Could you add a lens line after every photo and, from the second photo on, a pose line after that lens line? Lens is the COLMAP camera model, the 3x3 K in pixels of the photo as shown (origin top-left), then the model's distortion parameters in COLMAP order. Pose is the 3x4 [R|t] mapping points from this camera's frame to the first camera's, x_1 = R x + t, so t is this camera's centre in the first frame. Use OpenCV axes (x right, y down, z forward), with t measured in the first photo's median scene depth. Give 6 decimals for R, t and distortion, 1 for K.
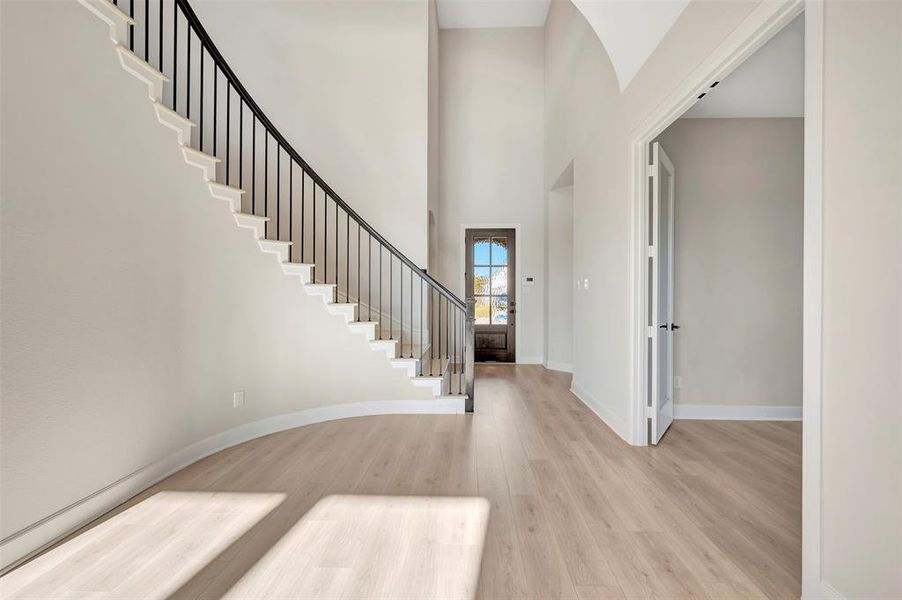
lens RADIAL K [[359.0, 0, 453.8], [0, 359.0, 298.9], [0, 0, 1]] dist [0.002413, 0.000635]
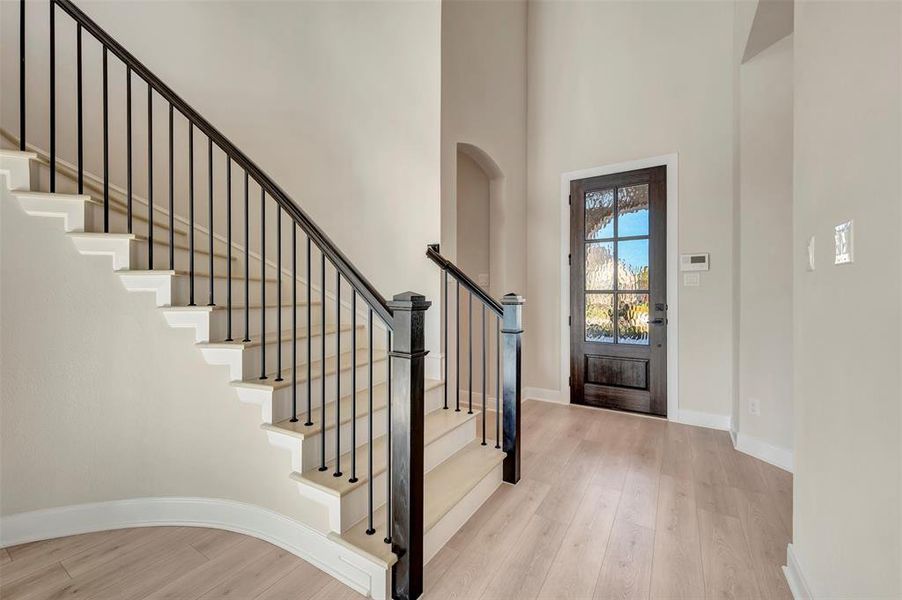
lens RADIAL K [[359.0, 0, 449.3], [0, 359.0, 292.4], [0, 0, 1]] dist [0.002413, 0.000635]
pose [[0.874763, -0.000181, -0.484551, 0.148344], [-0.003603, 0.999970, -0.006879, -0.003233], [0.484538, 0.007763, 0.874736, 0.380455]]
